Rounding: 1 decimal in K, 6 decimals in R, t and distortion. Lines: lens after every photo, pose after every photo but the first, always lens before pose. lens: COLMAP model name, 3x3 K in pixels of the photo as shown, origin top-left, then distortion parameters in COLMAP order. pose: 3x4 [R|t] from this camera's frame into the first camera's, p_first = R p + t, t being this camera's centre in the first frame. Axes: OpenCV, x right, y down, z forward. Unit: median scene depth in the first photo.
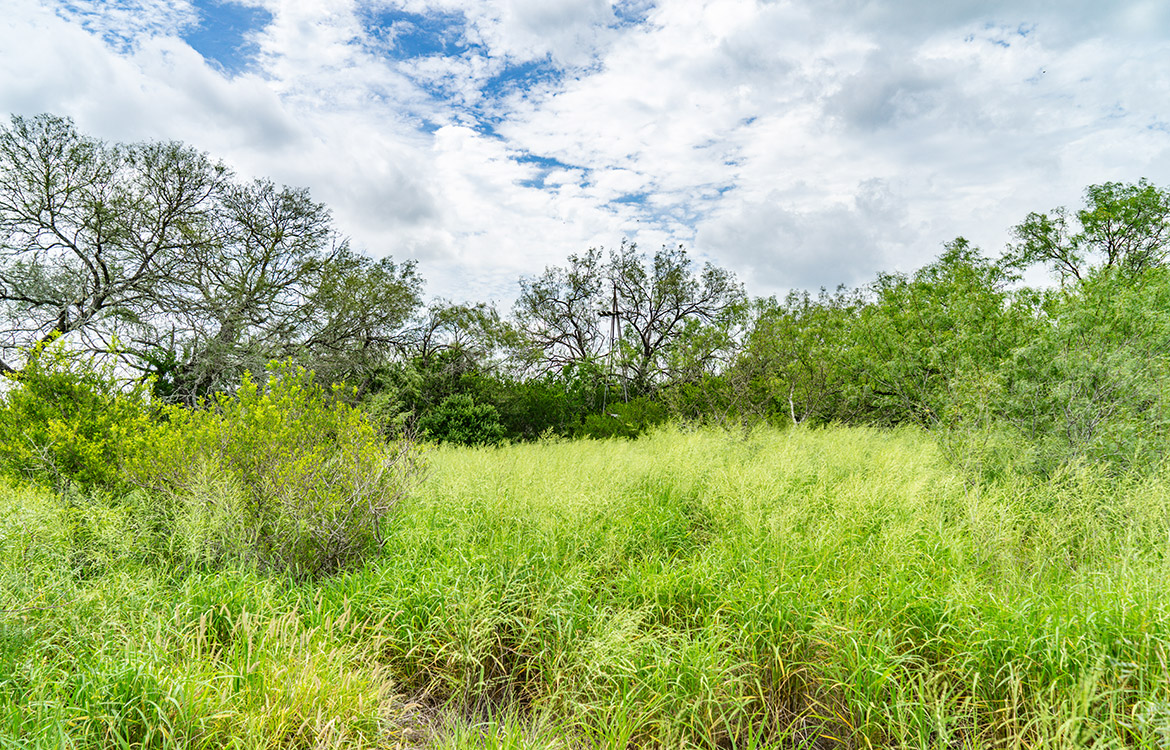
lens RADIAL K [[887.9, 0, 585.0], [0, 887.9, 375.0], [0, 0, 1]] dist [0.024043, 0.002804]
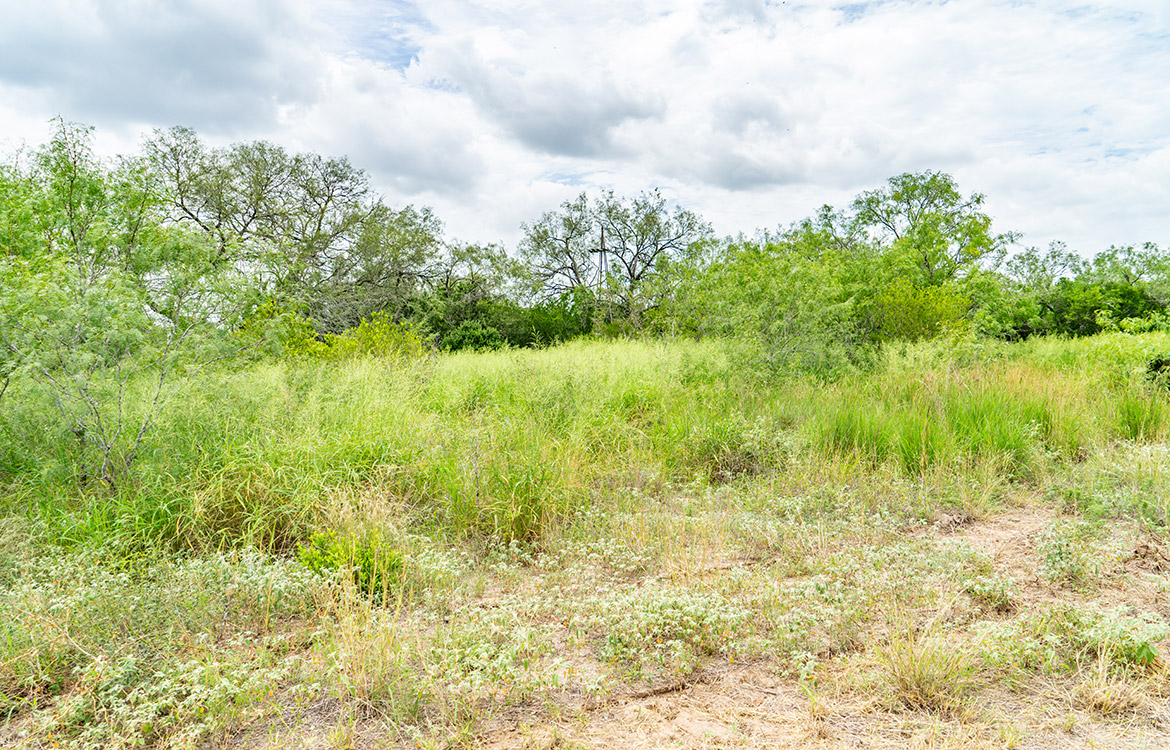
lens RADIAL K [[913.1, 0, 585.0], [0, 913.1, 375.0], [0, 0, 1]] dist [0.000694, 0.000330]
pose [[0.999396, -0.011126, -0.032923, 0.047922], [0.014015, 0.995946, 0.088849, -0.010255], [0.031801, -0.089257, 0.995501, -0.246133]]
